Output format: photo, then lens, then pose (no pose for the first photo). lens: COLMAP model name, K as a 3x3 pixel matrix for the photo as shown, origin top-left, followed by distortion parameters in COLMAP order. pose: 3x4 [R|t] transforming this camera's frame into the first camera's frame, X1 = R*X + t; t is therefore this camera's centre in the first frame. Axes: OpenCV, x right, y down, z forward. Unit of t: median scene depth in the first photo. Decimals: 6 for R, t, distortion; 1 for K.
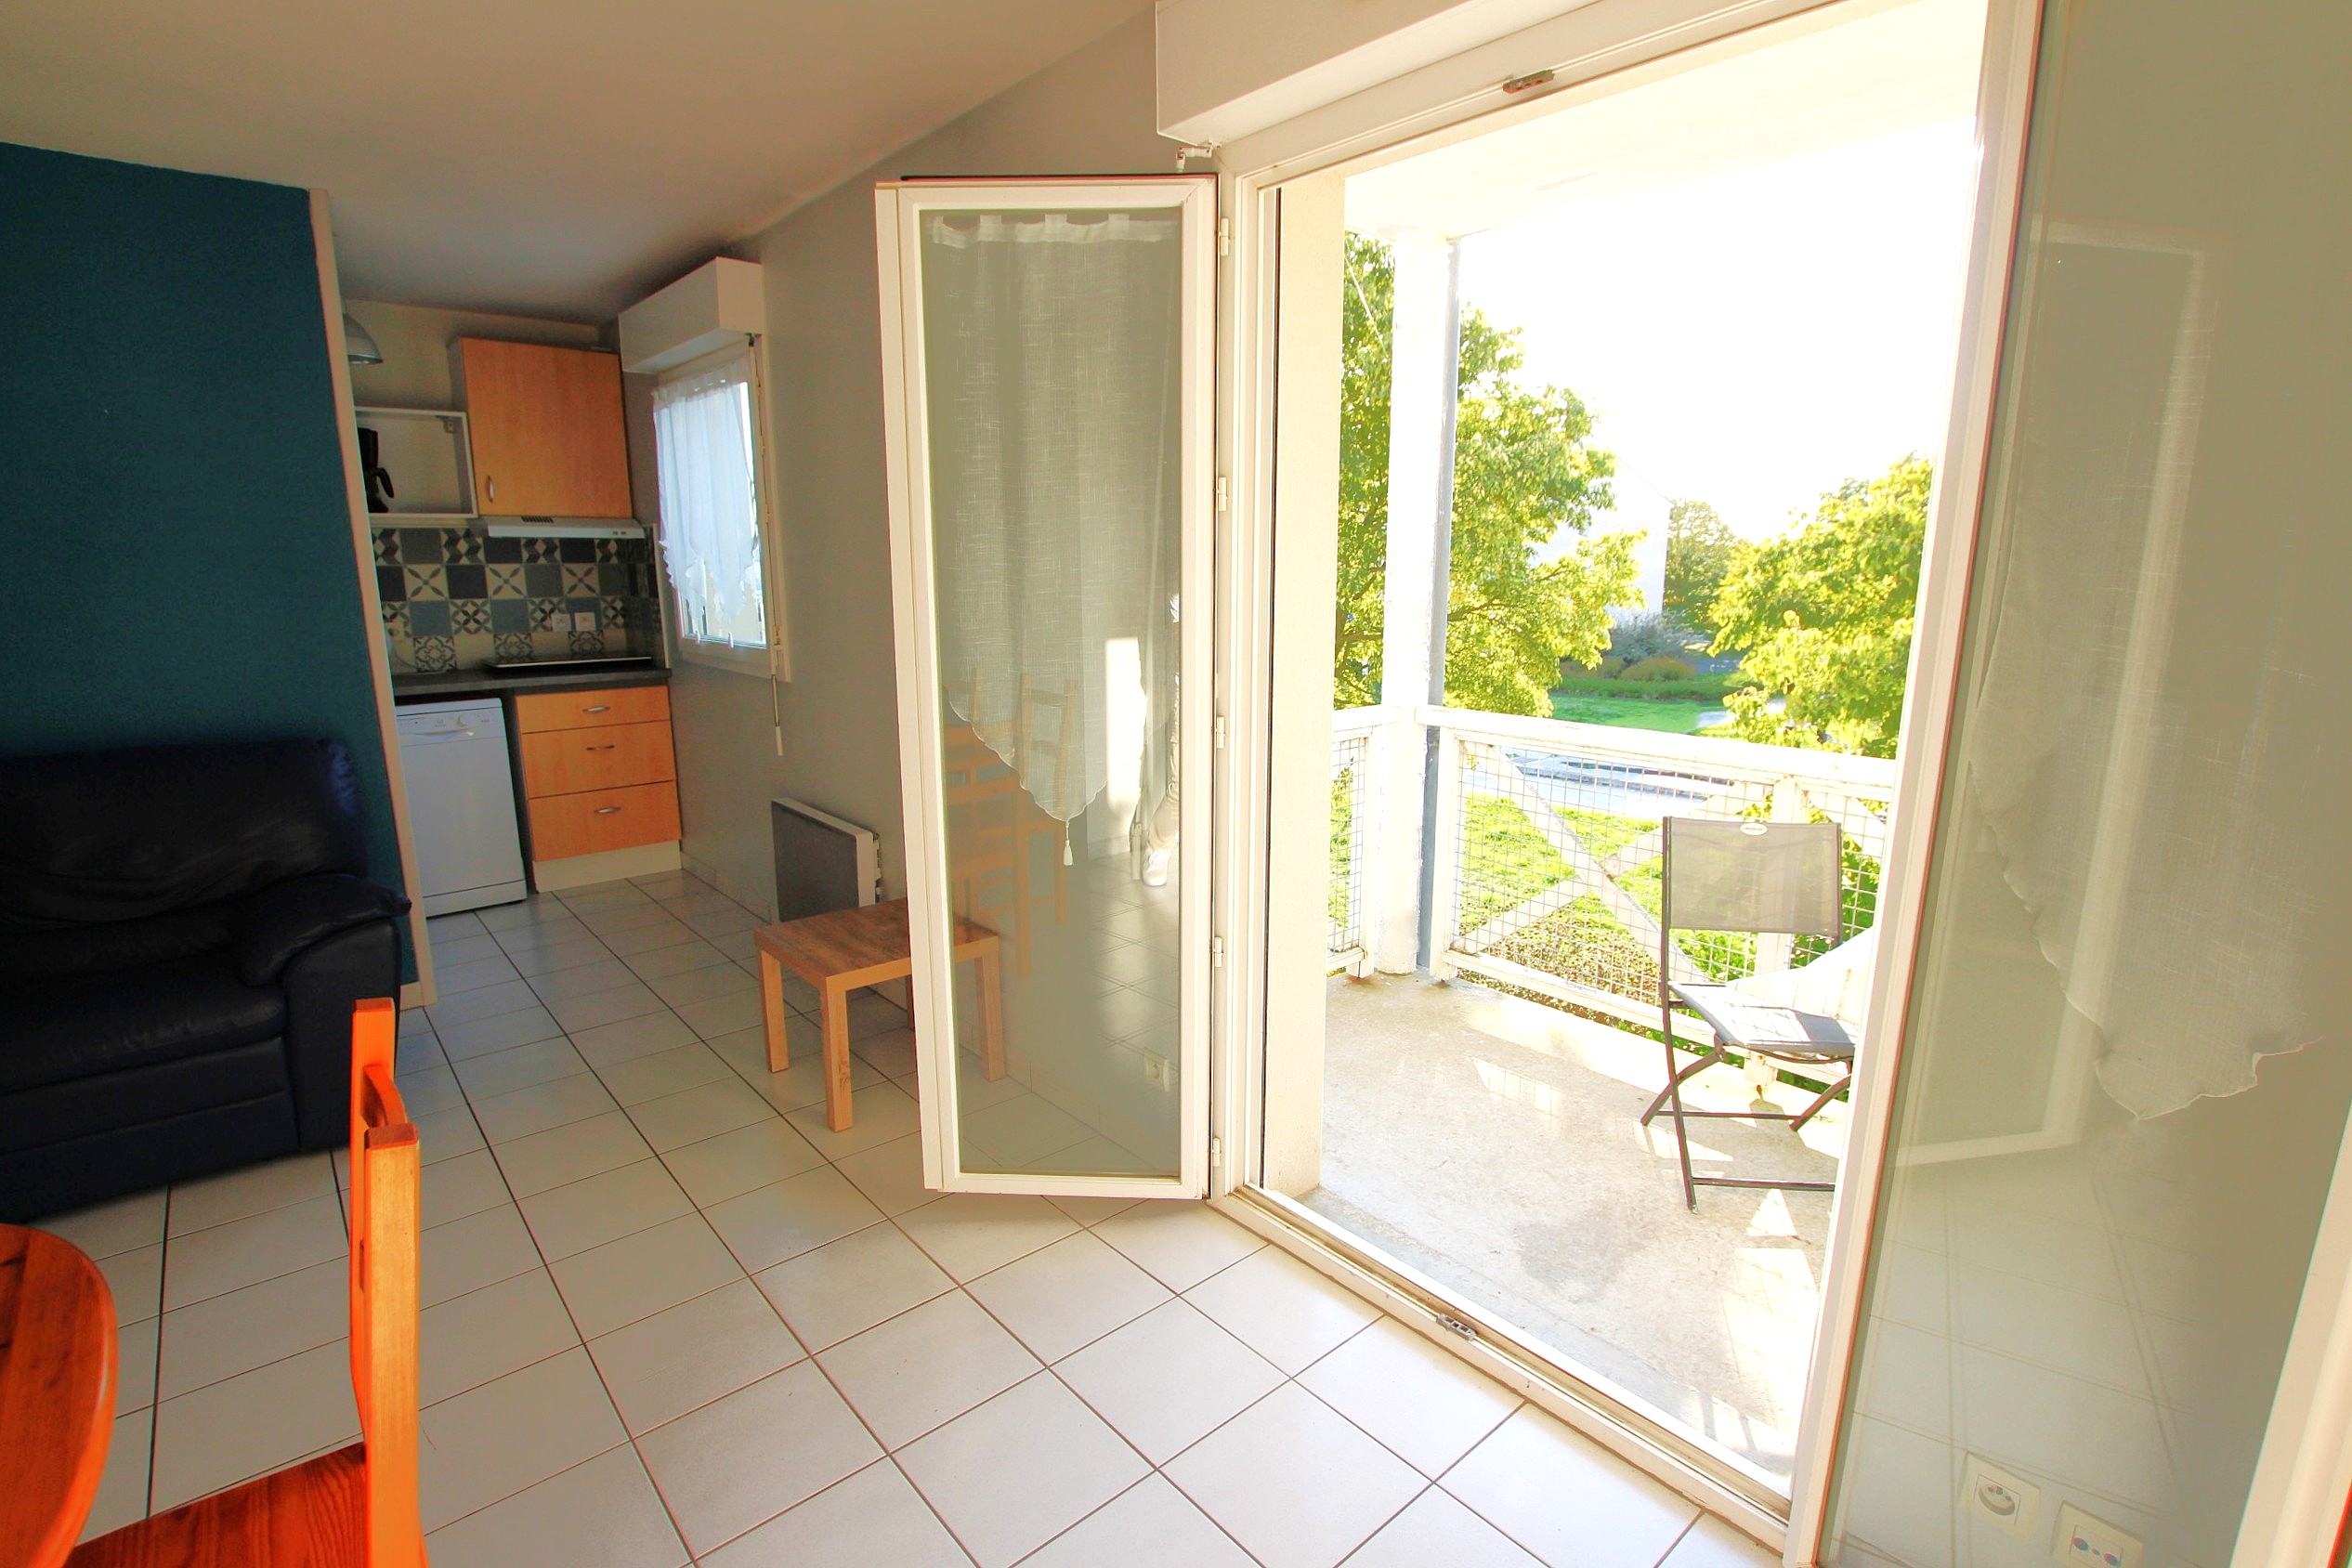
lens RADIAL K [[1143.0, 0, 1176.0], [0, 1143.0, 784.0], [0, 0, 1]] dist [-0.033773, 0.000370]
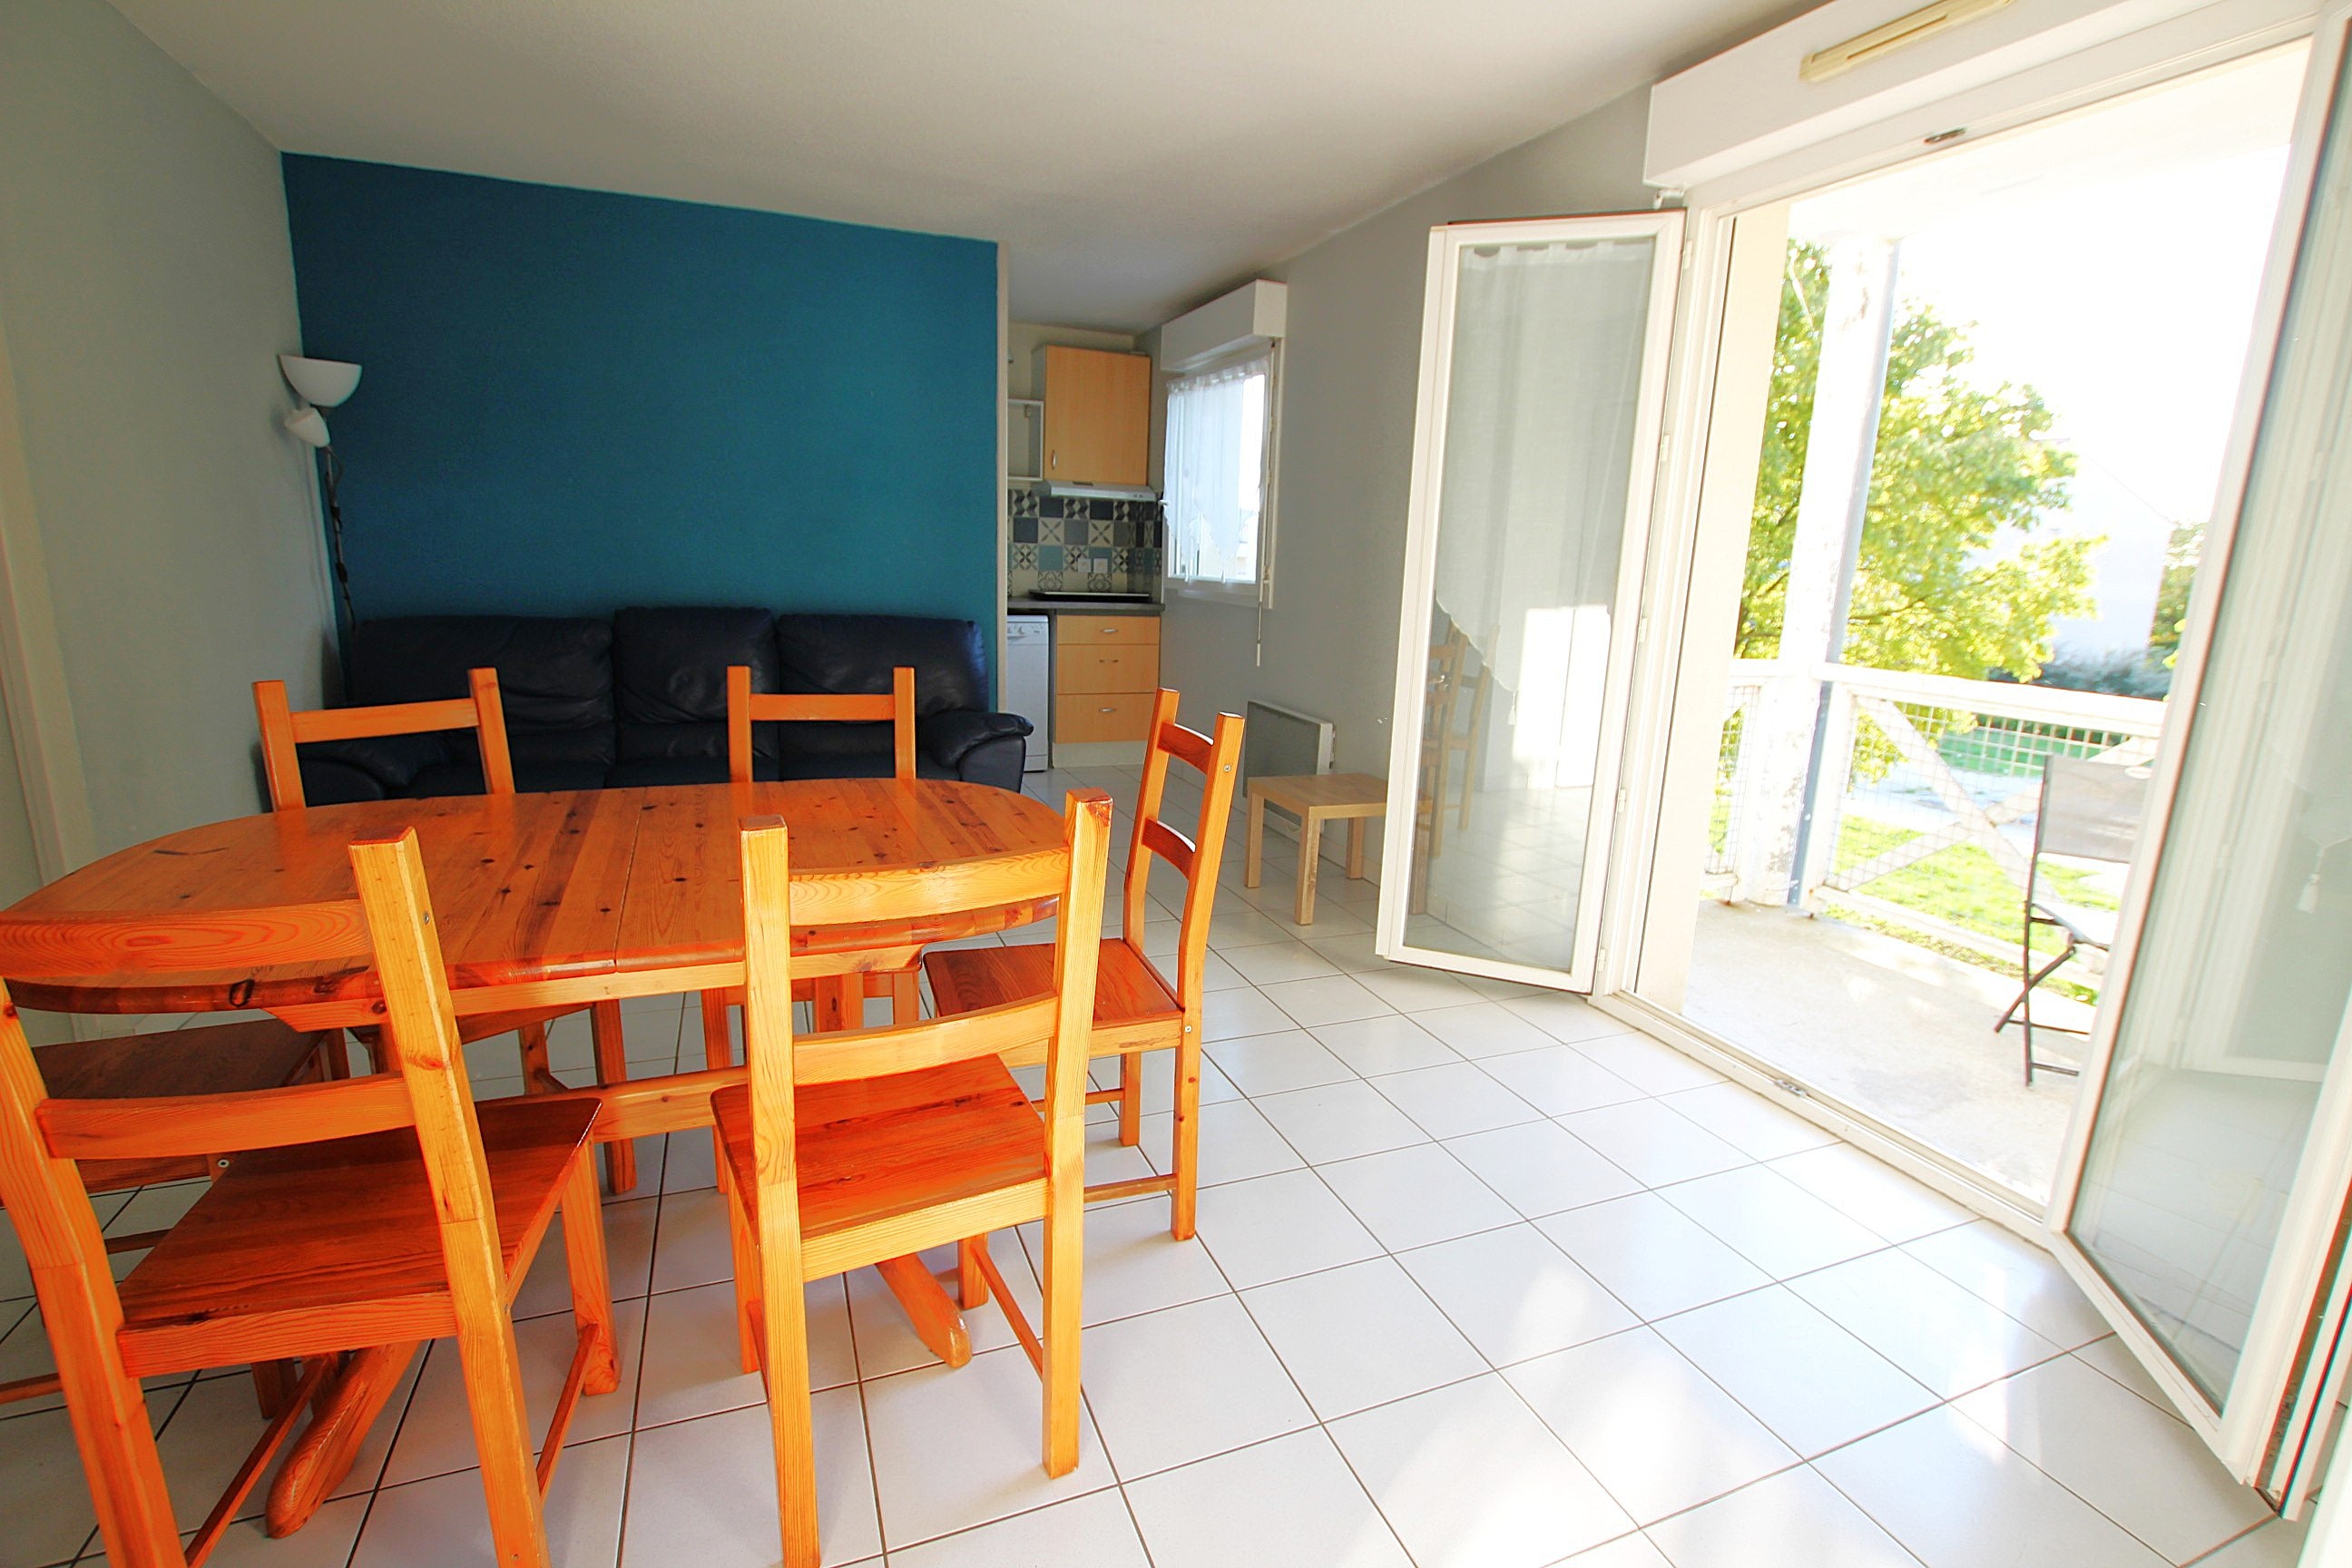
lens RADIAL K [[1089.0, 0, 1176.0], [0, 1089.0, 784.0], [0, 0, 1]] dist [-0.028531, 0.000502]
pose [[0.942799, 0.101836, -0.317428, -0.023412], [-0.098178, 0.994788, 0.027542, 0.063936], [0.318578, 0.005198, 0.947882, -0.153738]]
